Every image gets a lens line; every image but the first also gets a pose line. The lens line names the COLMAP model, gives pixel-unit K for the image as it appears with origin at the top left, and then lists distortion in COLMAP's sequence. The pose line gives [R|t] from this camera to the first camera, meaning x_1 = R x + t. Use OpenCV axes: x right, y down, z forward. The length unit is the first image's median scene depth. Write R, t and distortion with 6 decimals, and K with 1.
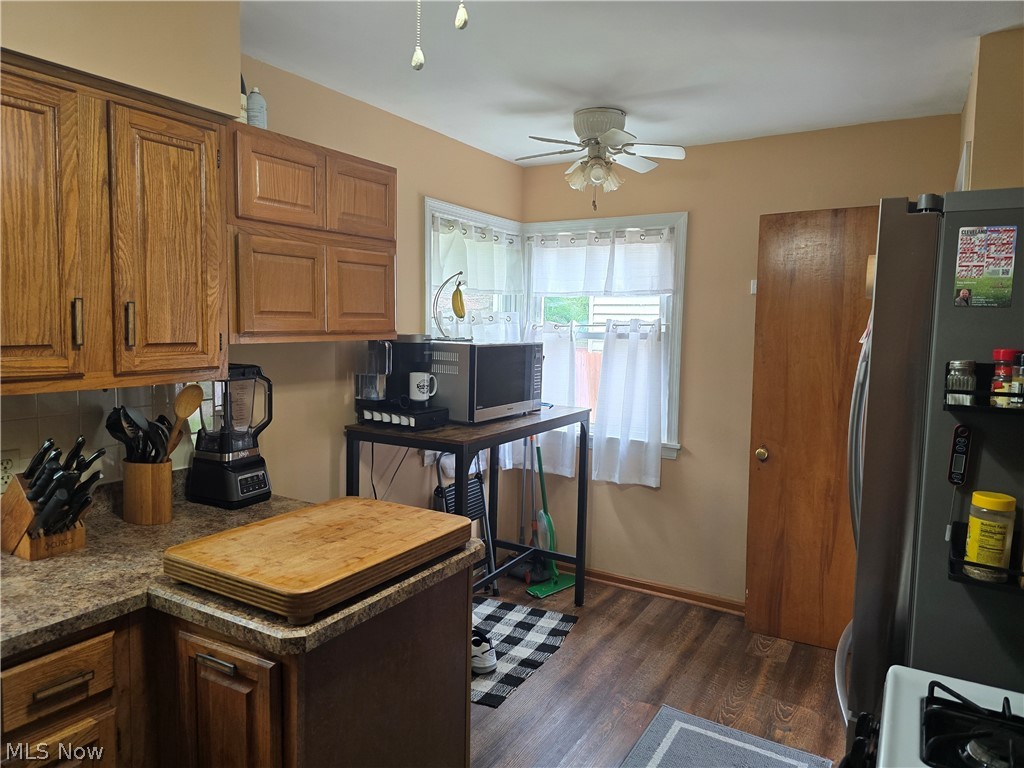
lens RADIAL K [[670.7, 0, 512.0], [0, 670.7, 384.0], [0, 0, 1]] dist [0.001763, -0.003963]
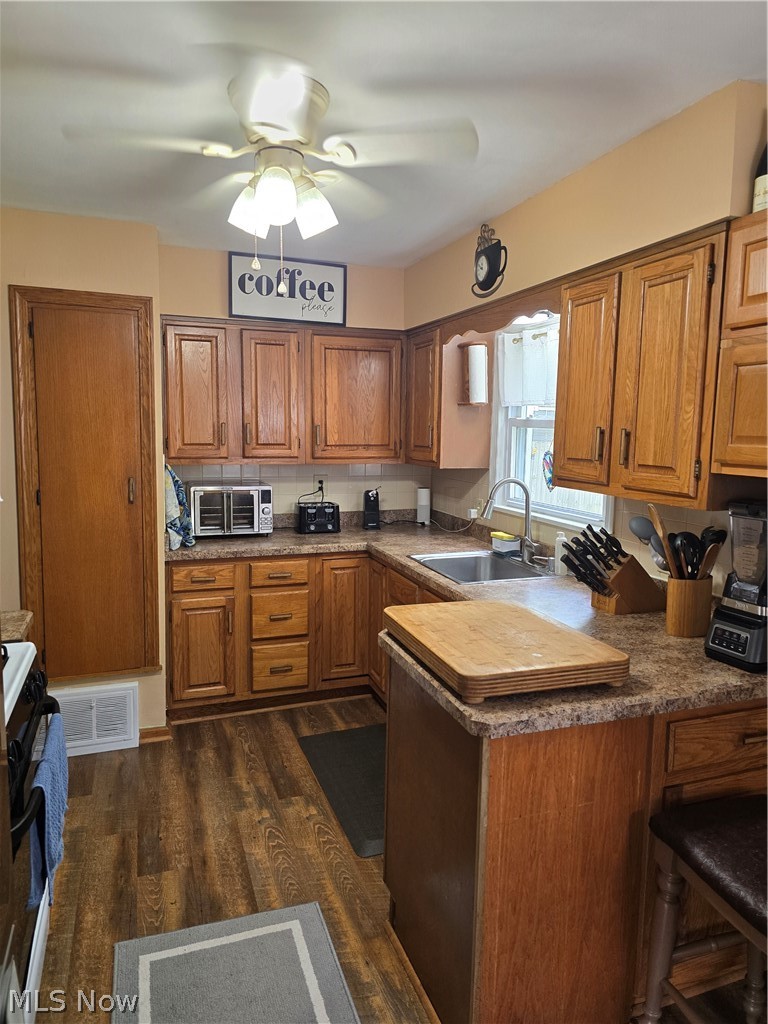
lens RADIAL K [[670.7, 0, 384.0], [0, 670.7, 512.0], [0, 0, 1]] dist [0.001763, -0.003963]
pose [[-0.639024, 0.067276, -0.766239, 0.627937], [-0.102626, 0.979804, 0.171615, -0.131033], [0.762310, 0.188302, -0.619214, 1.373492]]
